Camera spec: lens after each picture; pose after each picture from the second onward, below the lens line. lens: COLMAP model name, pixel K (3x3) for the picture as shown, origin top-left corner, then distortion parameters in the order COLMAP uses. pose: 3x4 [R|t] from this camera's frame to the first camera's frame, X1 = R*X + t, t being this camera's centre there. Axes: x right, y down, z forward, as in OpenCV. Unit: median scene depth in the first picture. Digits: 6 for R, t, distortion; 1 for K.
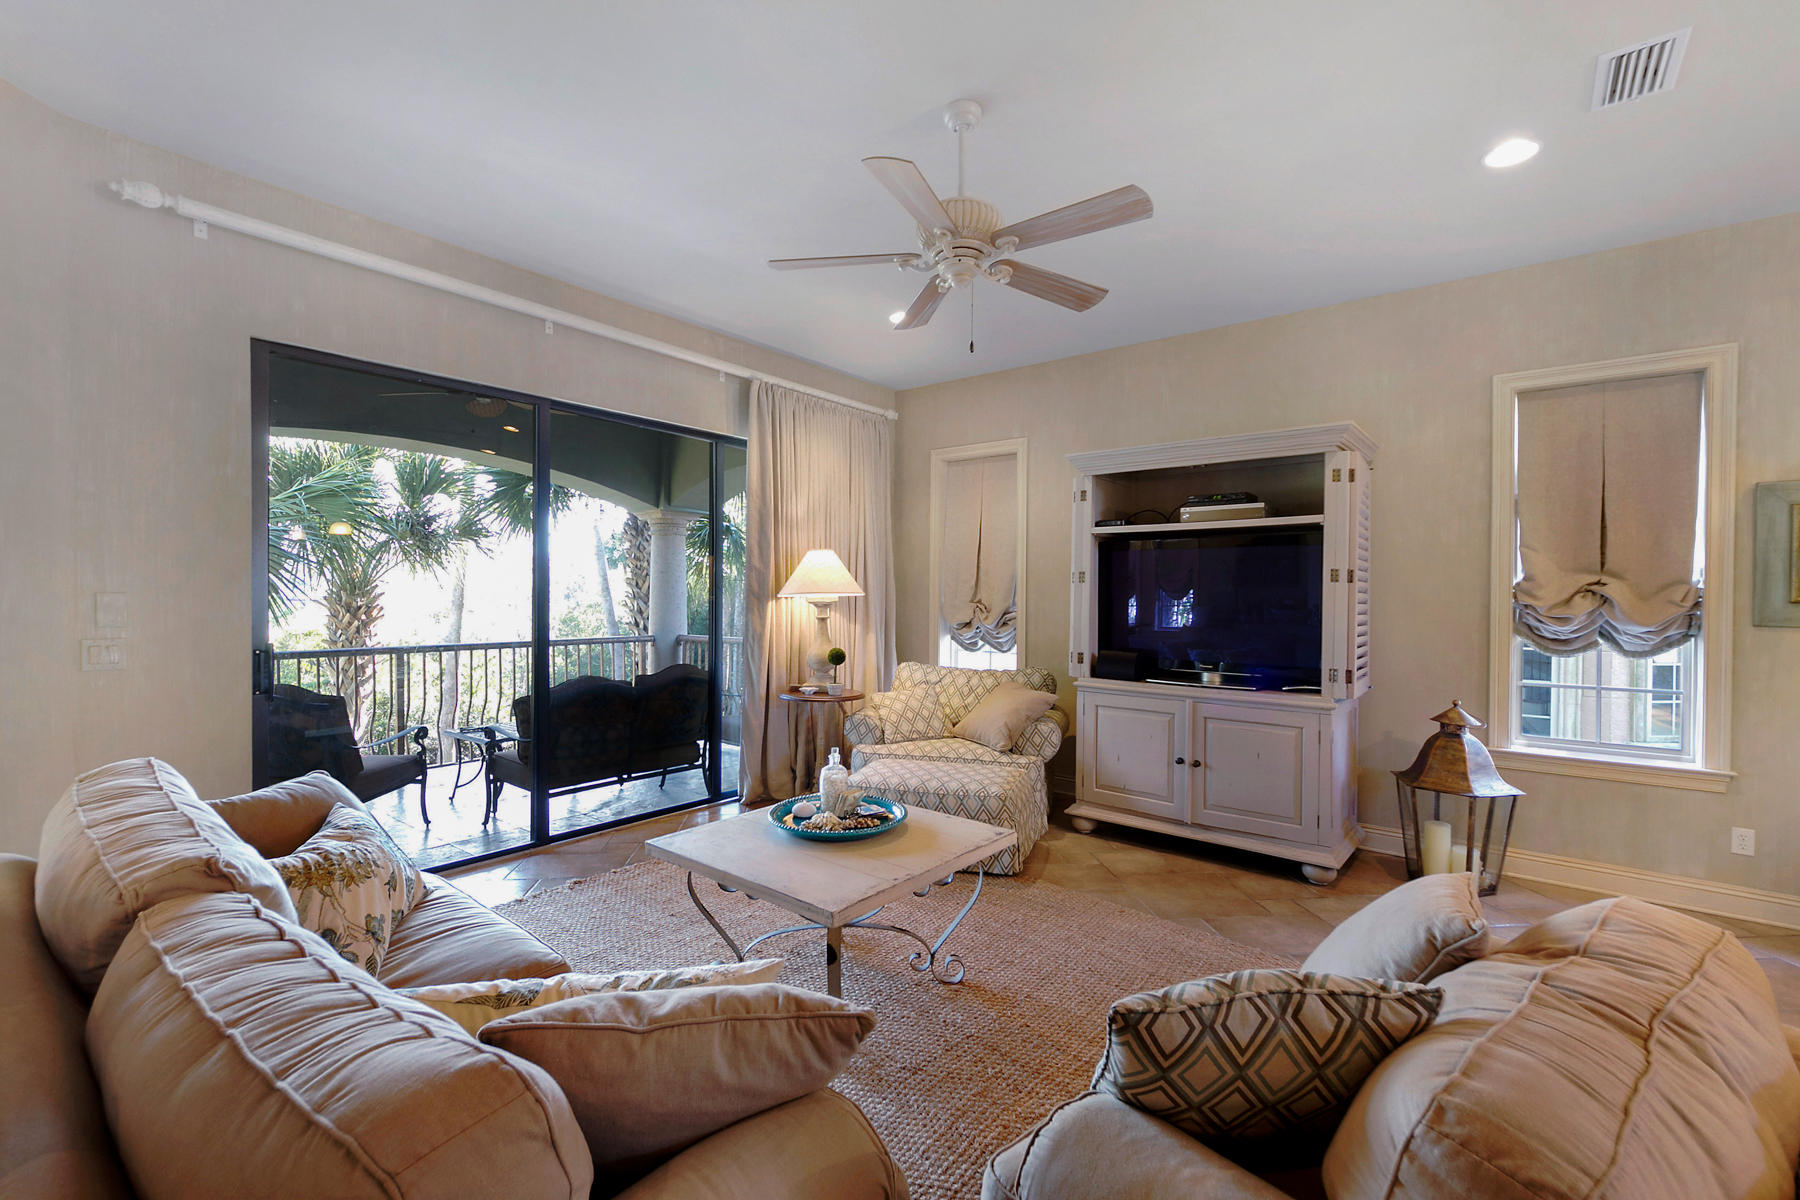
lens RADIAL K [[762.0, 0, 901.1], [0, 762.0, 604.6], [0, 0, 1]] dist [-0.001771, -0.000472]
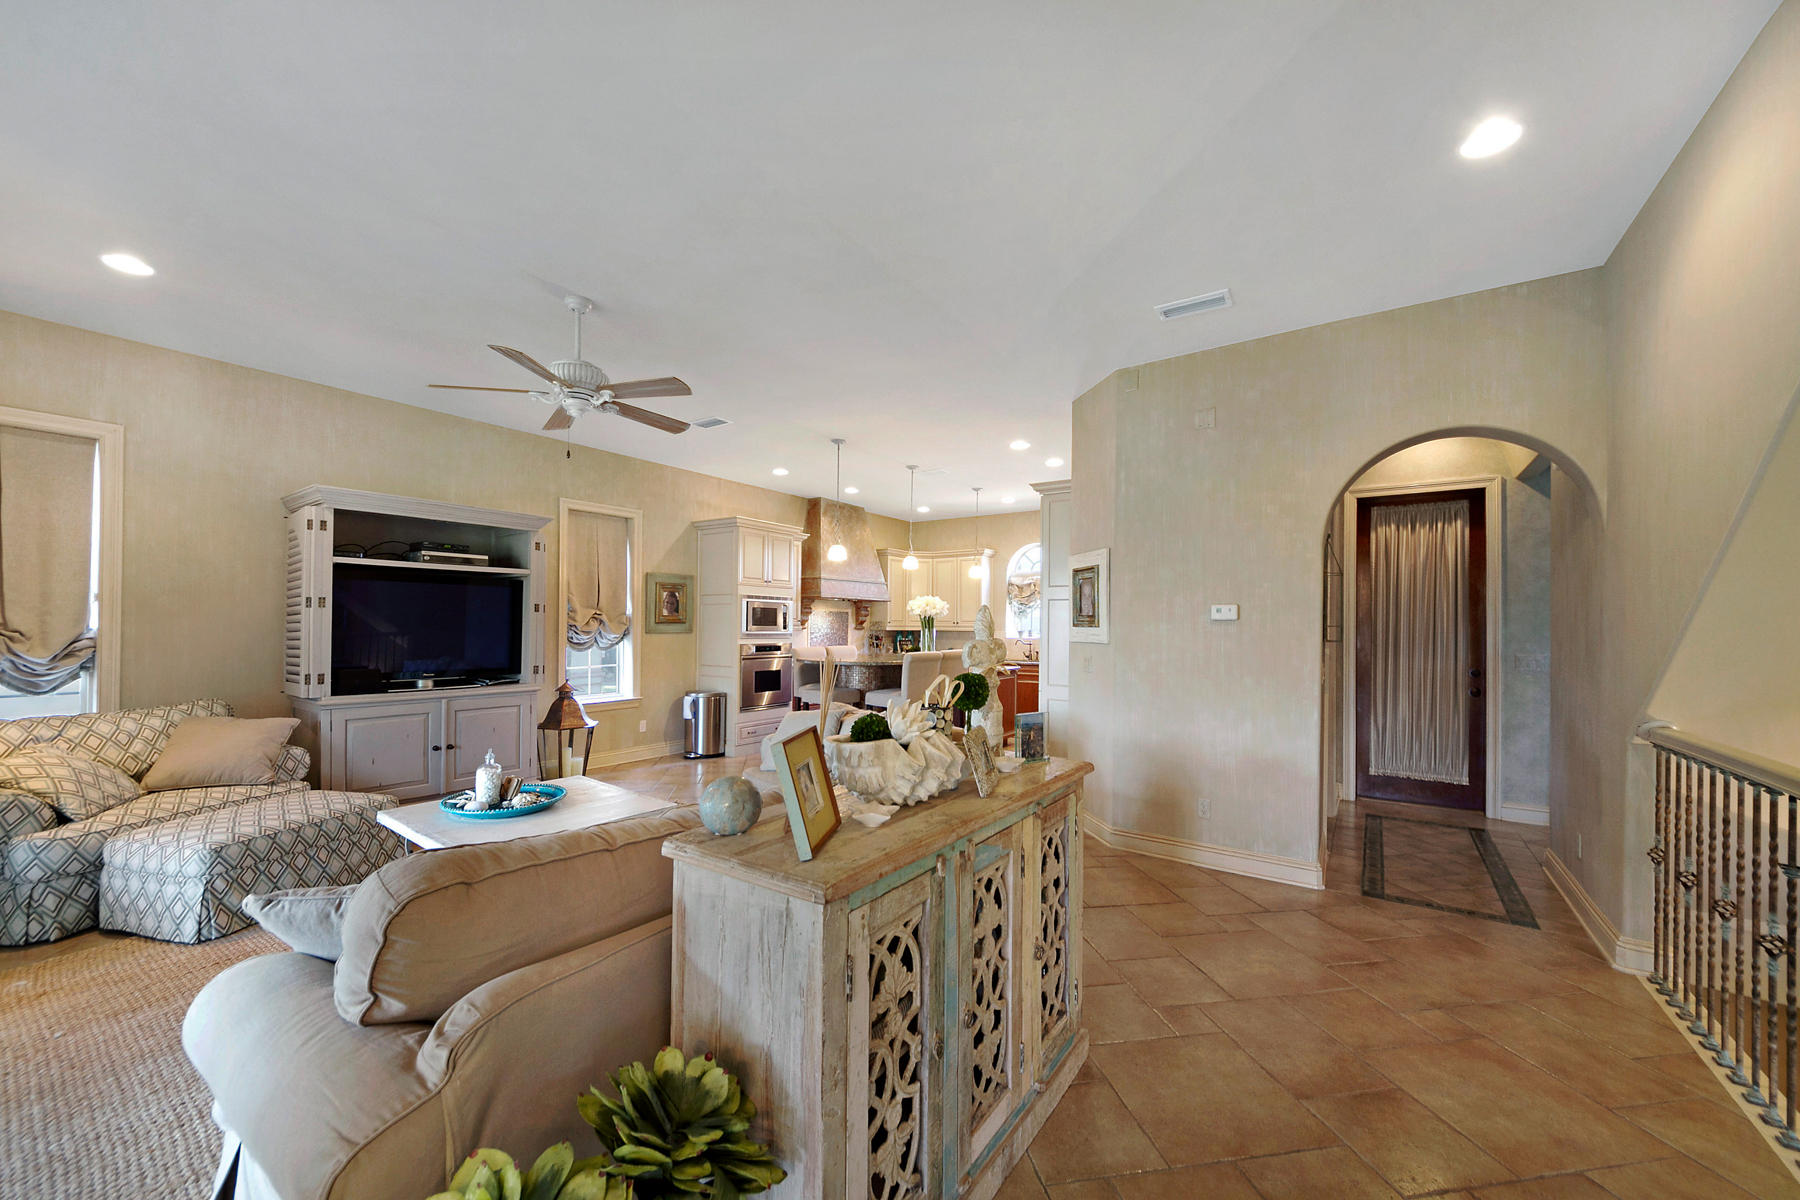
lens RADIAL K [[697.5, 0, 903.0], [0, 697.5, 614.4], [0, 0, 1]] dist [-0.000538, -0.001340]
pose [[-0.070653, 0.005456, 0.997486, -0.831994], [0.004364, 0.999977, -0.005160, -0.011251], [-0.997491, 0.003988, -0.070675, 0.280472]]
